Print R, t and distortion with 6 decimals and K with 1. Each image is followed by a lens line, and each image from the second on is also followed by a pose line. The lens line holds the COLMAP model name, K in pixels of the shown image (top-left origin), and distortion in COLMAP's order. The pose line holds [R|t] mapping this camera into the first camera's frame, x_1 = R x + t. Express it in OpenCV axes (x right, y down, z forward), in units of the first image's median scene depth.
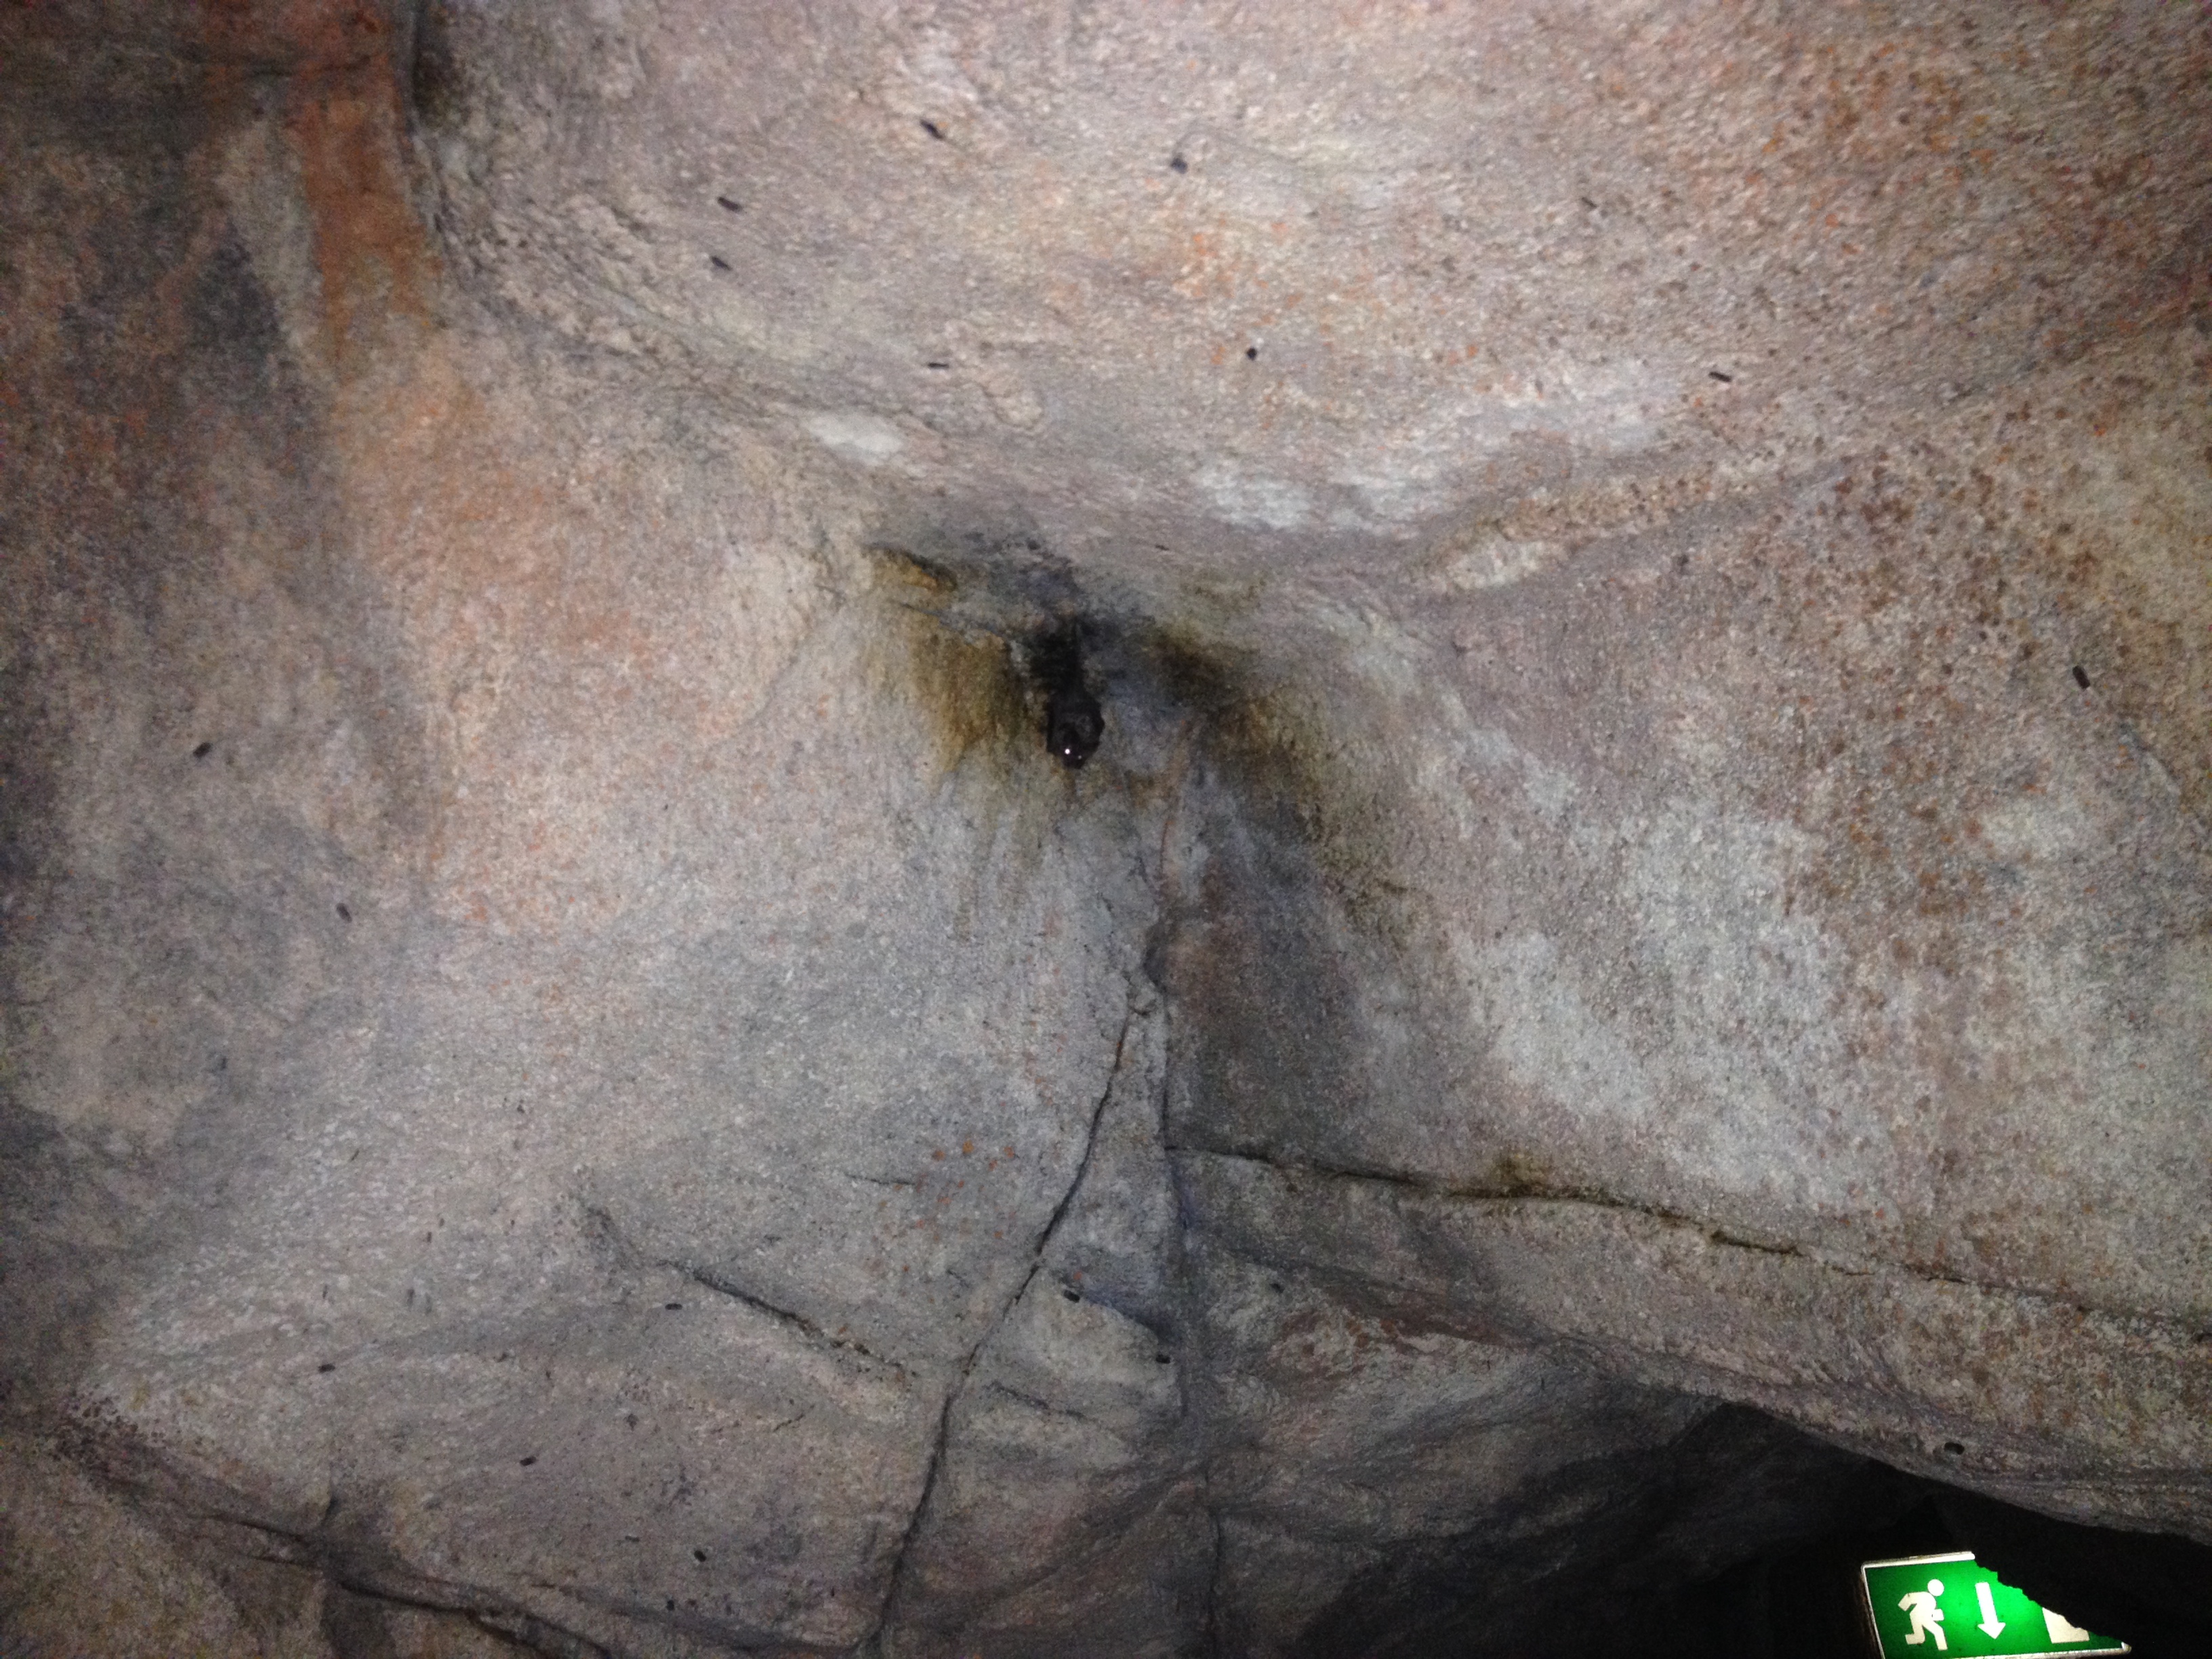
lens RADIAL K [[2068.6, 0, 1092.7], [0, 2068.6, 827.9], [0, 0, 1]] dist [0.144315, -0.310372]
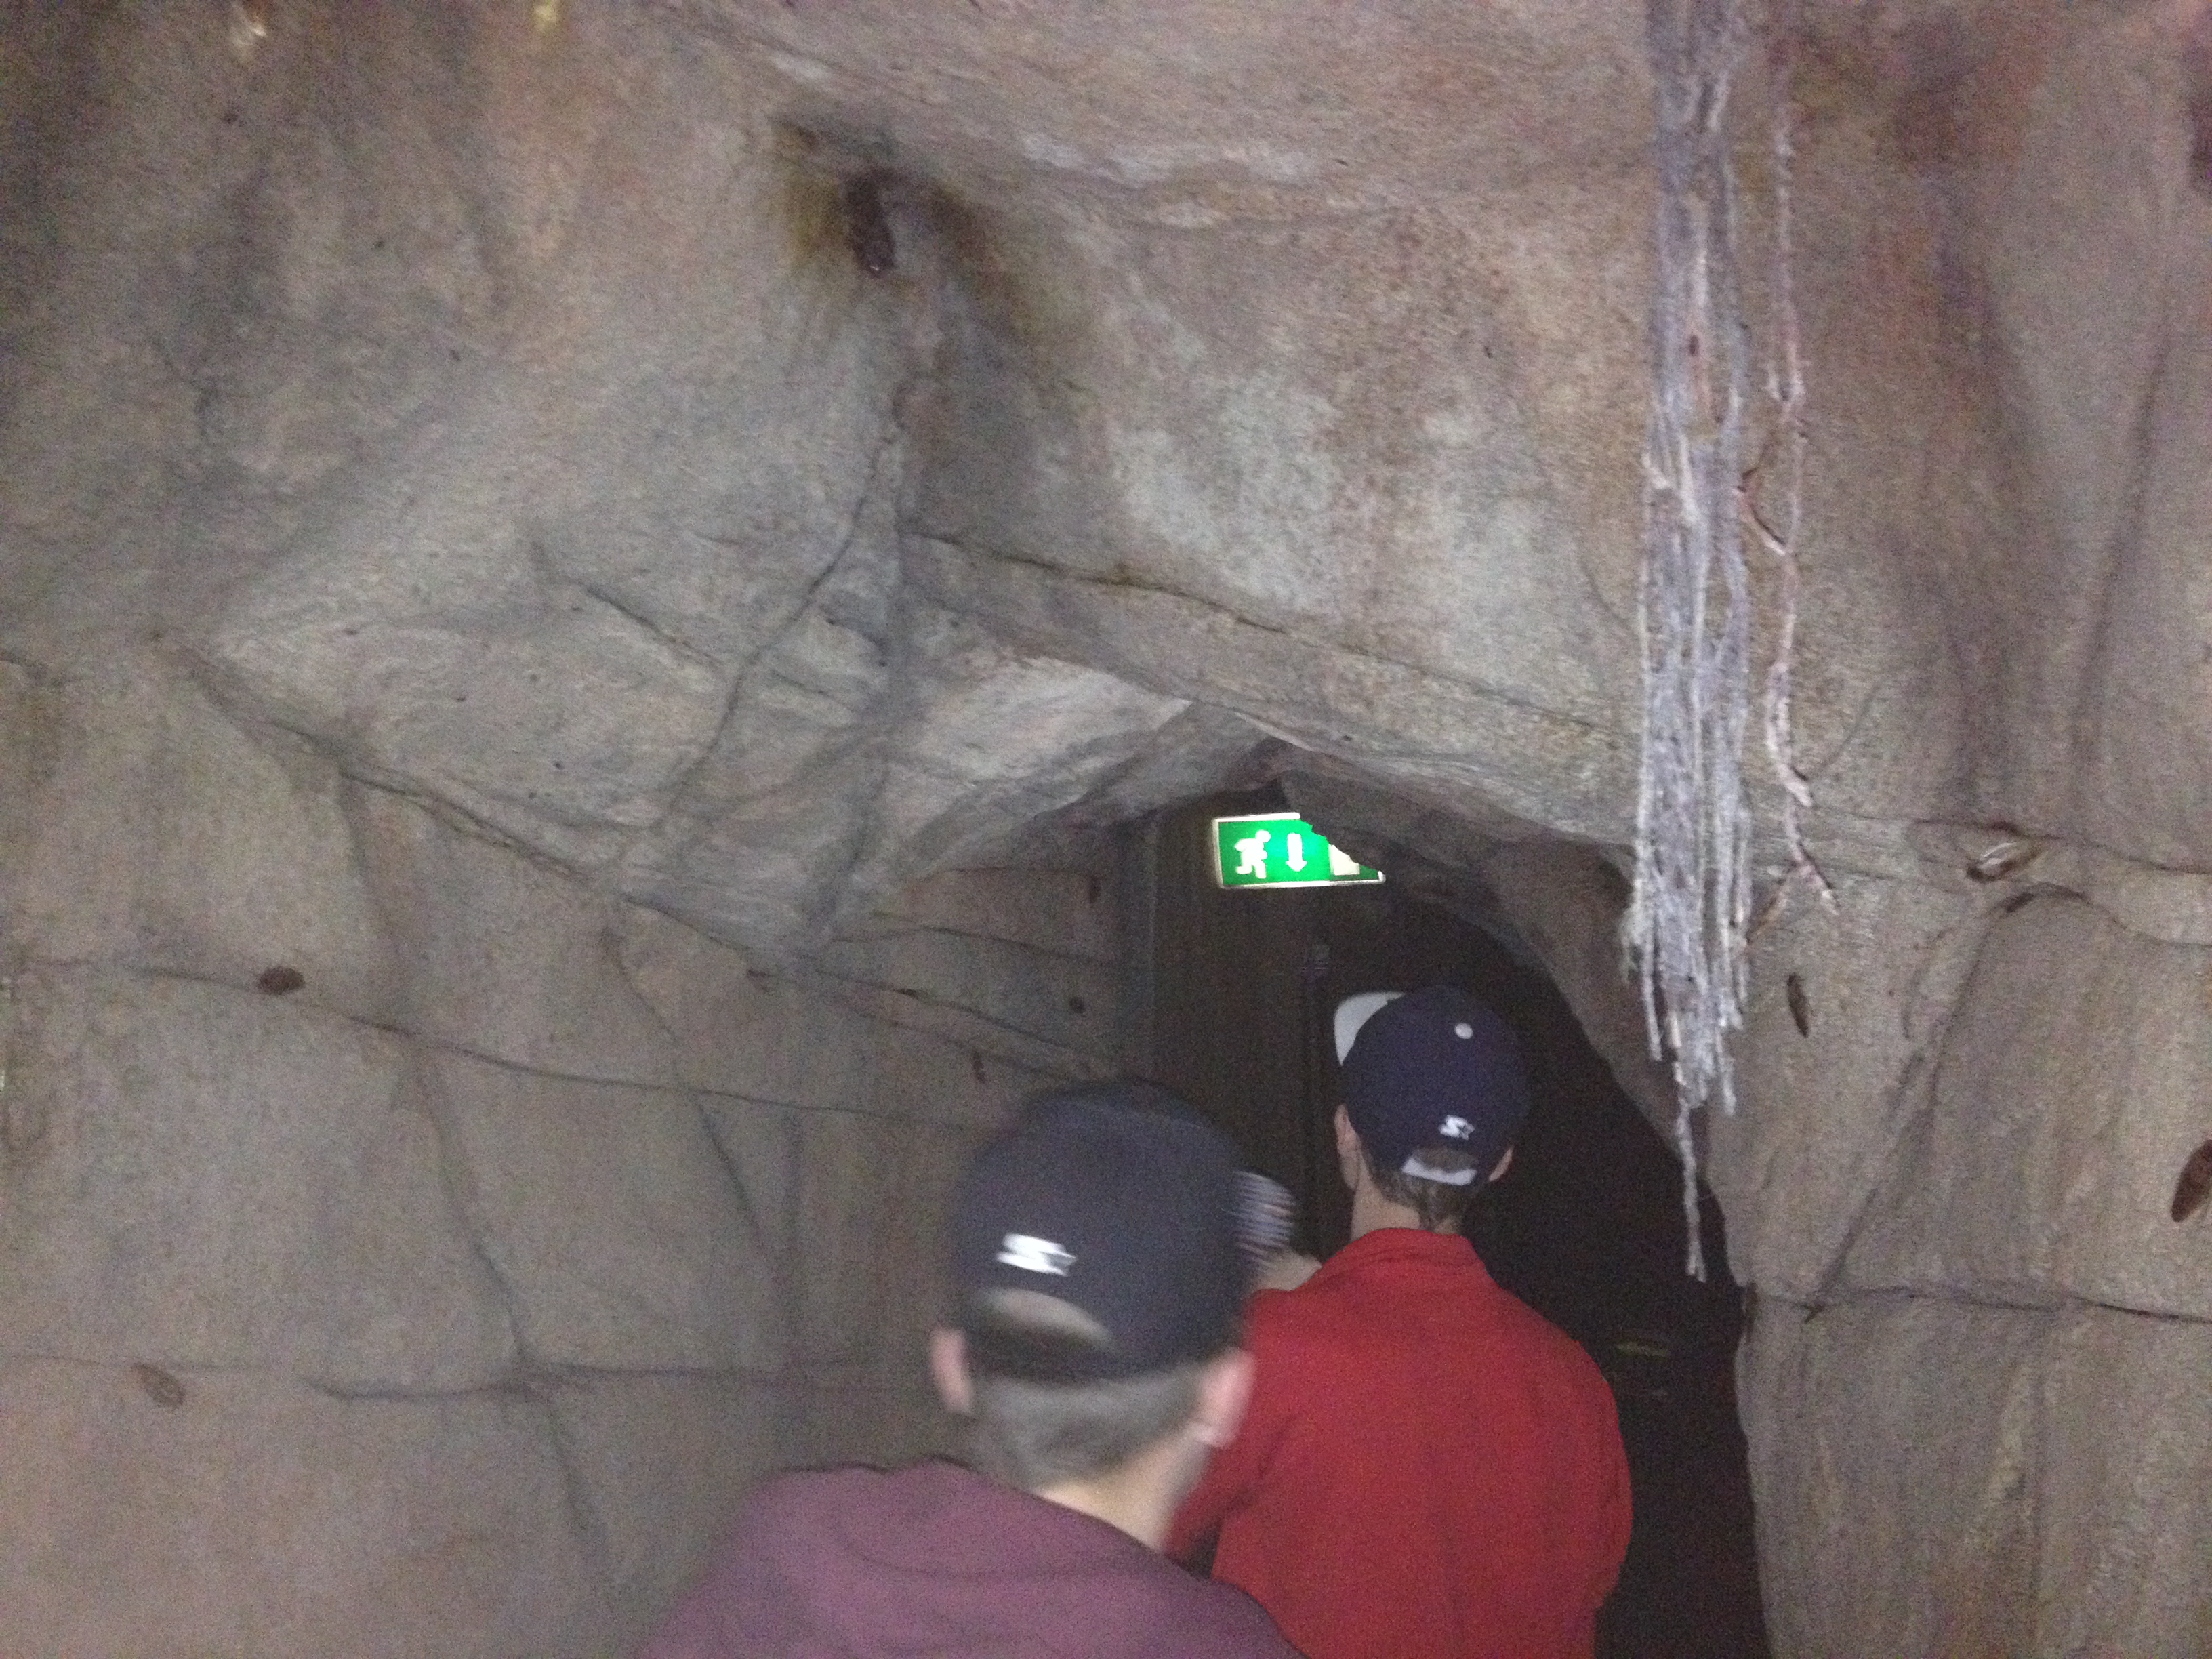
lens RADIAL K [[2068.6, 0, 1092.7], [0, 2068.6, 827.9], [0, 0, 1]] dist [0.144315, -0.310372]
pose [[0.953506, 0.037938, 0.298975, -0.314741], [-0.135075, 0.940620, 0.311431, -0.156435], [-0.269407, -0.337336, 0.902011, -0.565277]]
